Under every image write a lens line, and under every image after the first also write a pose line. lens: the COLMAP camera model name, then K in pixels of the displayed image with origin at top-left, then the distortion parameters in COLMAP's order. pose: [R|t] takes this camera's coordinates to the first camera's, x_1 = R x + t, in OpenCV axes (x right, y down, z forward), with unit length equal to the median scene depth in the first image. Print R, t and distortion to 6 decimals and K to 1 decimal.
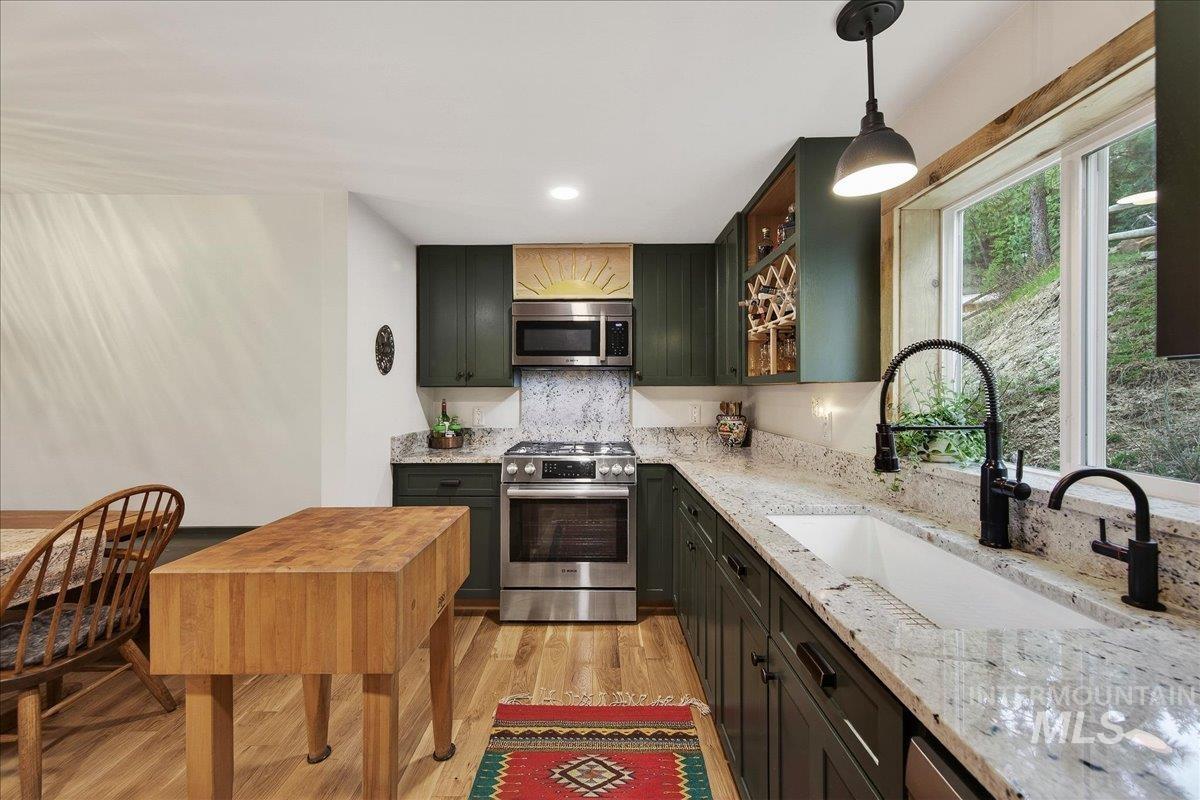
lens RADIAL K [[446.1, 0, 596.4], [0, 446.1, 388.2], [0, 0, 1]] dist [-0.002204, 0.000899]
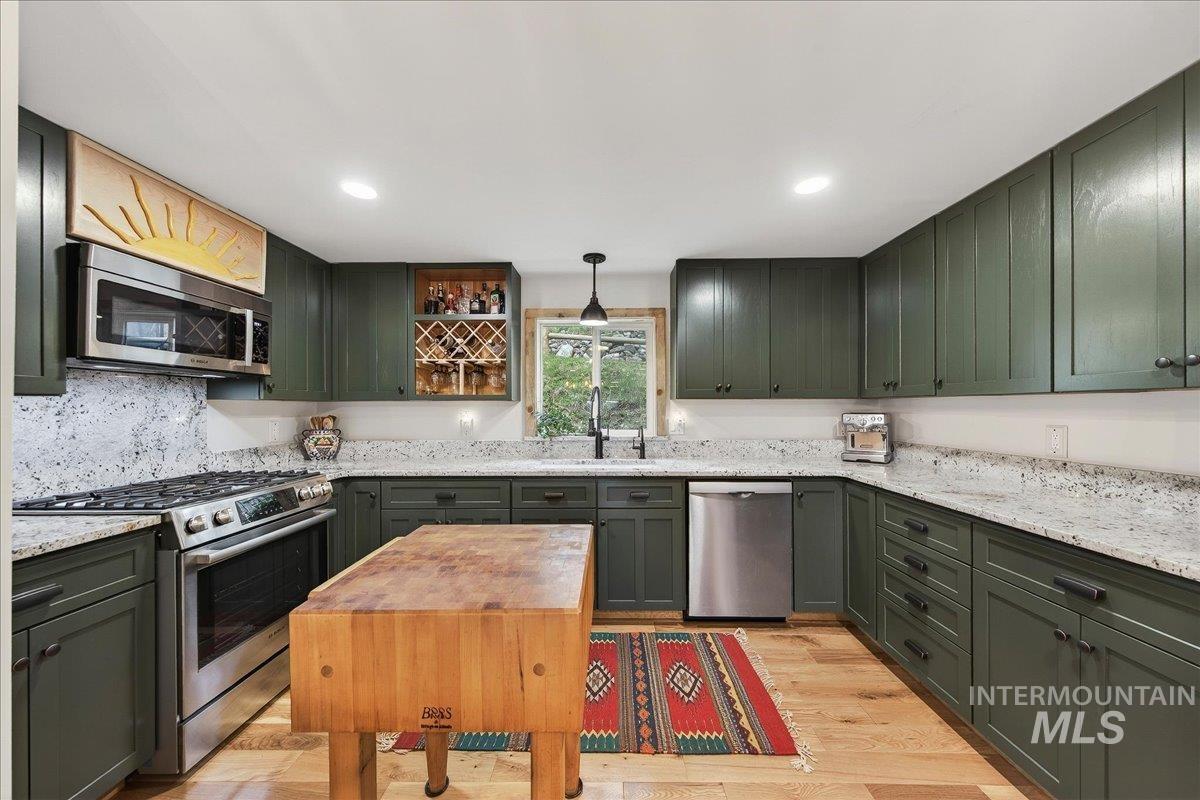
lens RADIAL K [[402.5, 0, 599.3], [0, 402.5, 408.7], [0, 0, 1]] dist [0.000867, -0.000280]
pose [[0.023232, 0.001857, 0.999728, -0.681401], [-0.003490, 0.999992, -0.001777, 0.012044], [-0.999724, -0.003448, 0.023239, 0.367365]]
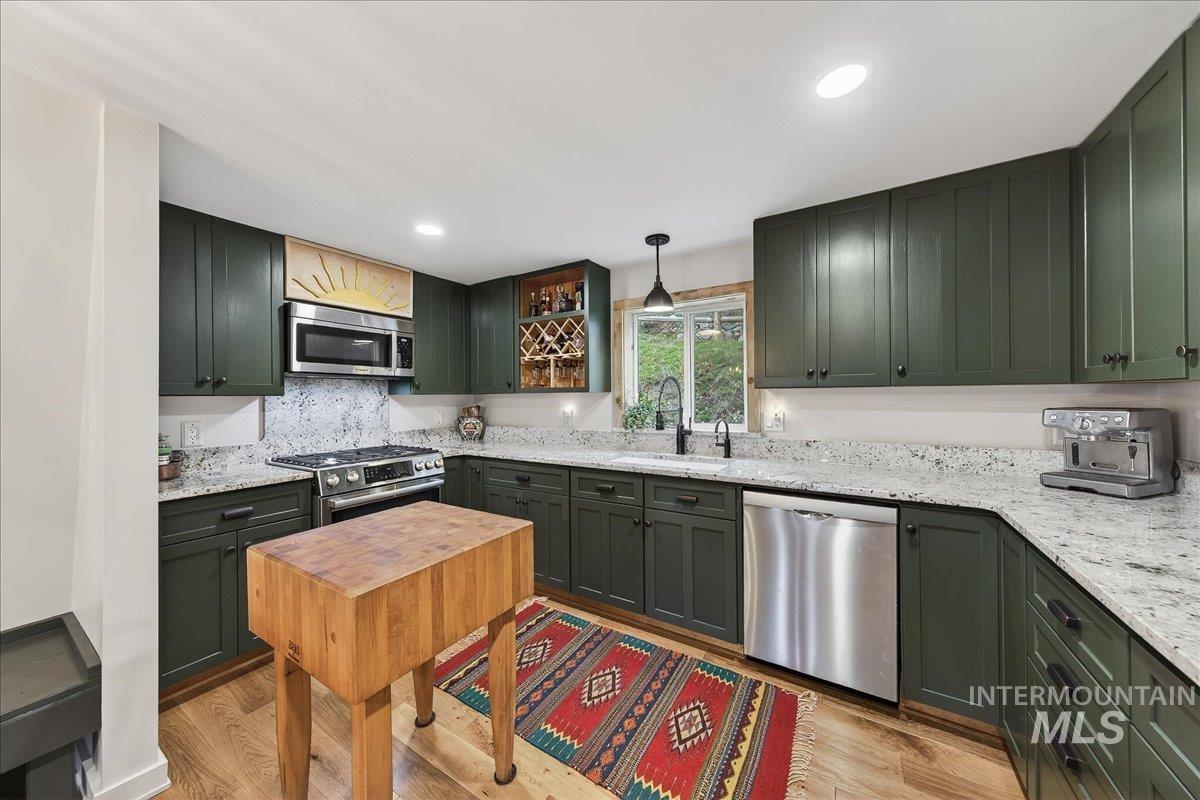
lens RADIAL K [[402.5, 0, 599.8], [0, 402.5, 395.7], [0, 0, 1]] dist [0.000867, -0.000280]
pose [[0.531334, -0.001487, 0.847161, -0.556451], [0.002208, 0.999997, 0.000370, -0.000958], [-0.847159, 0.001674, 0.531336, 0.047410]]
